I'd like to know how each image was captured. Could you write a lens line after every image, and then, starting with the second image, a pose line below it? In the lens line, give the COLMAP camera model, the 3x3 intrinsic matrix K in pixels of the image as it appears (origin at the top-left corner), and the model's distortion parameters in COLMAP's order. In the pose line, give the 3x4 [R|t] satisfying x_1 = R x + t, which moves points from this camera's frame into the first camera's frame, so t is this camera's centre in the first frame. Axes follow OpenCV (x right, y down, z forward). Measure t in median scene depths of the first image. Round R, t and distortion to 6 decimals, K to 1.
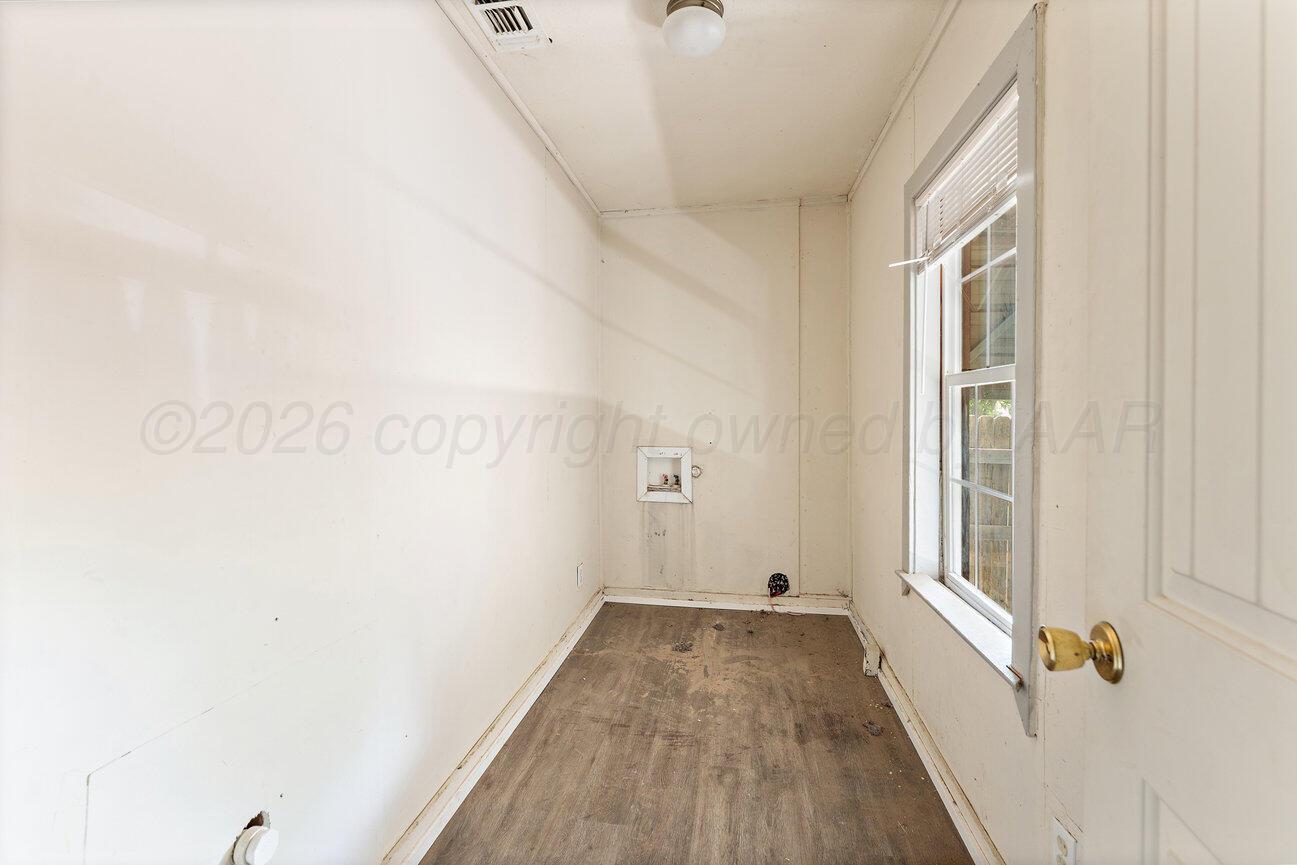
lens RADIAL K [[556.1, 0, 645.9], [0, 556.1, 423.8], [0, 0, 1]] dist [-0.003495, 0.001096]
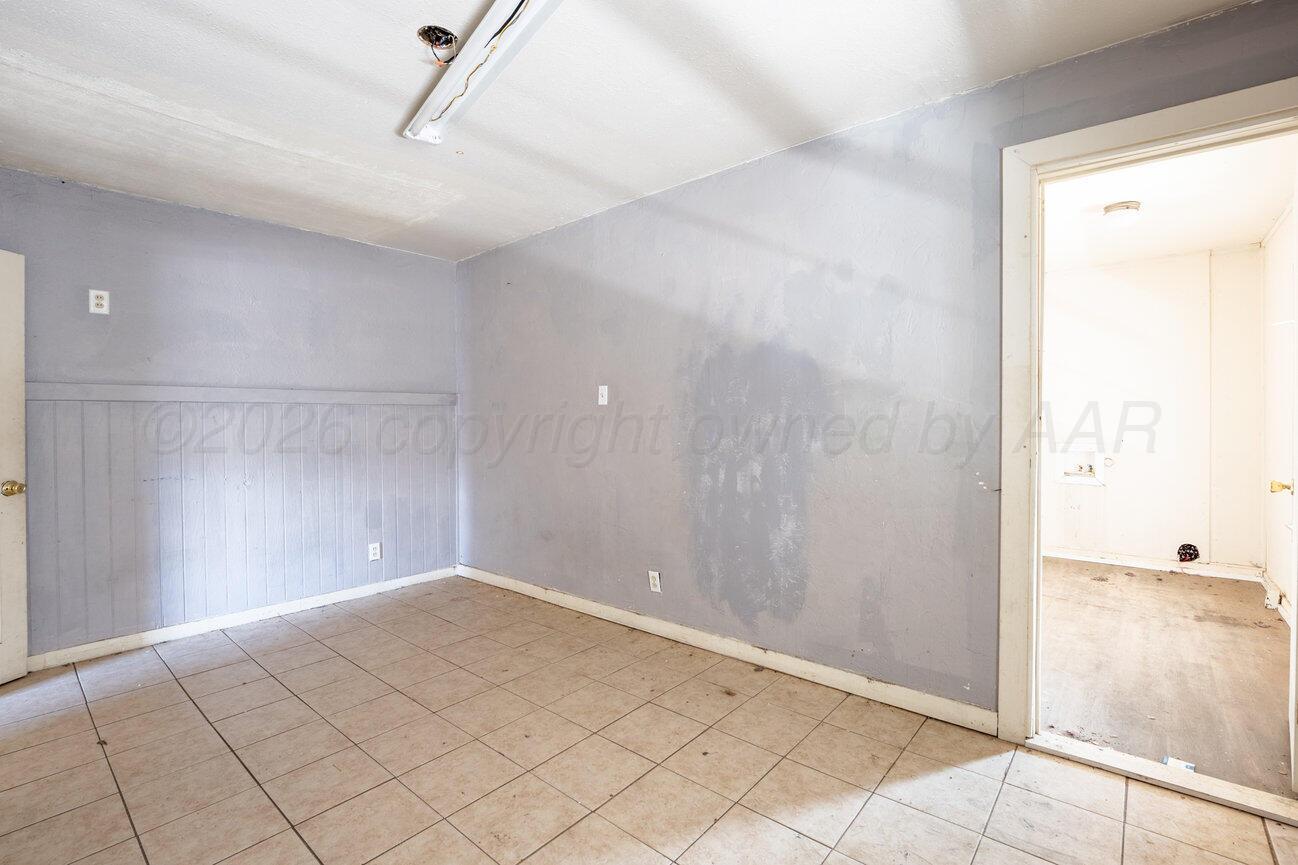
lens RADIAL K [[586.2, 0, 653.9], [0, 586.2, 430.0], [0, 0, 1]] dist [-0.009508, -0.000010]
pose [[0.860486, 0.002726, -0.509467, -0.142292], [-0.005860, 0.999972, -0.004547, 0.020769], [0.509441, 0.006898, 0.860478, -0.799810]]
